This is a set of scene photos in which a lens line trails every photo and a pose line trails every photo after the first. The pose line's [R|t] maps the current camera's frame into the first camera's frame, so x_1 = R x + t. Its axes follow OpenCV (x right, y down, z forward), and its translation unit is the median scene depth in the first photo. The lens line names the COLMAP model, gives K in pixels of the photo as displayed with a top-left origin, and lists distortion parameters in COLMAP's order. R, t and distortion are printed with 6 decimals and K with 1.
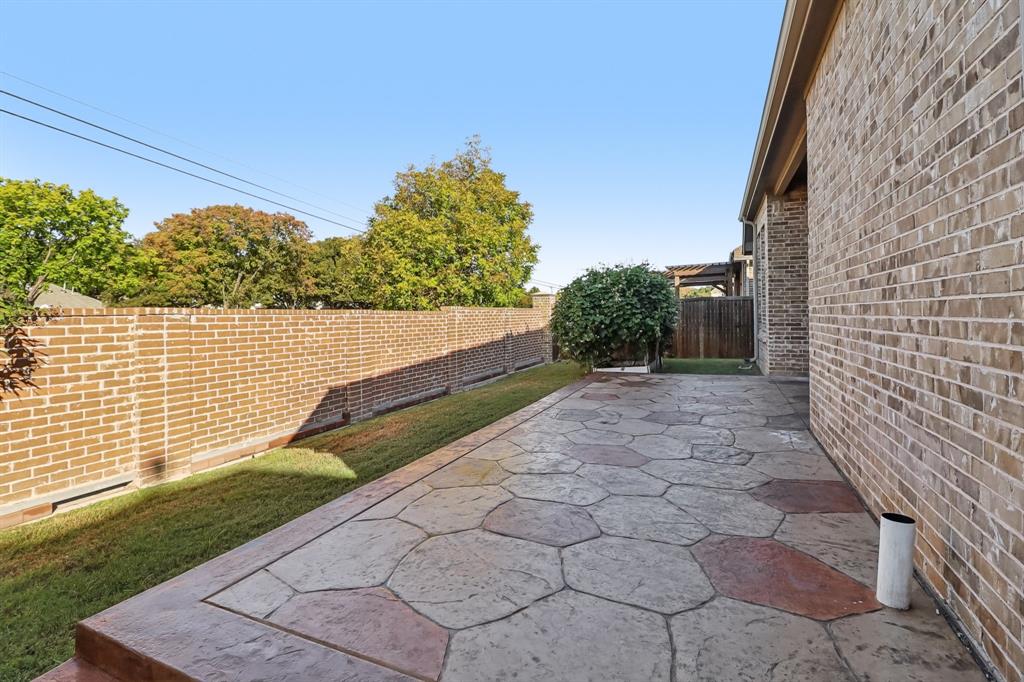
lens RADIAL K [[473.4, 0, 503.7], [0, 473.4, 306.4], [0, 0, 1]] dist [0.000172, -0.000142]
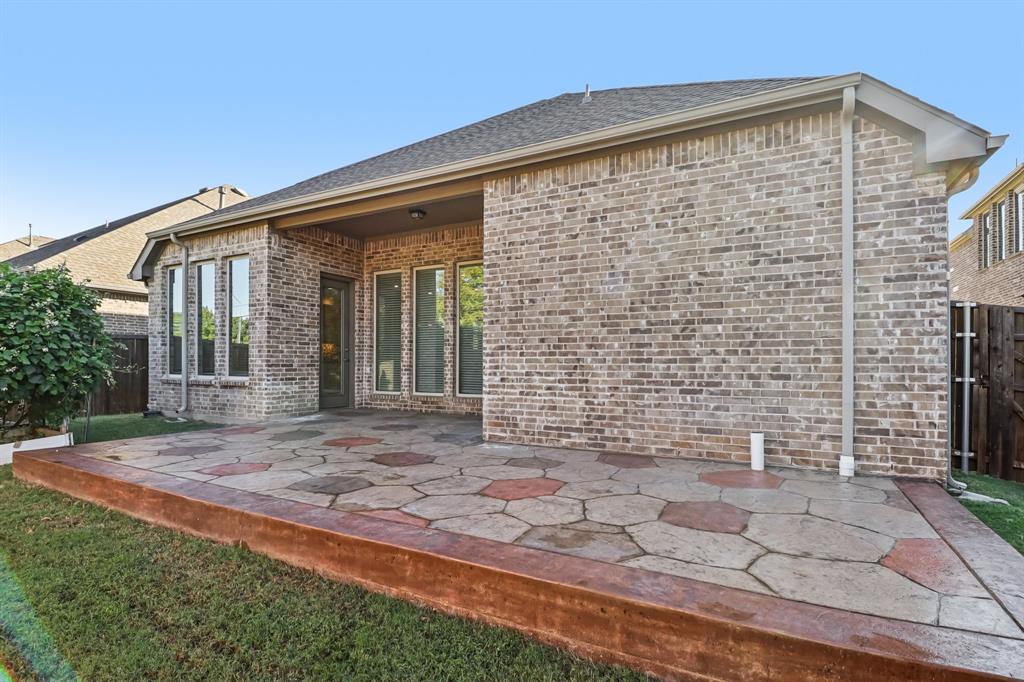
lens RADIAL K [[499.8, 0, 515.9], [0, 499.8, 363.4], [0, 0, 1]] dist [-0.001850, -0.000206]
pose [[0.056065, 0.009989, 0.998377, -0.467901], [-0.018961, 0.999780, -0.008938, 0.040963], [-0.998247, -0.018429, 0.056242, 0.562371]]
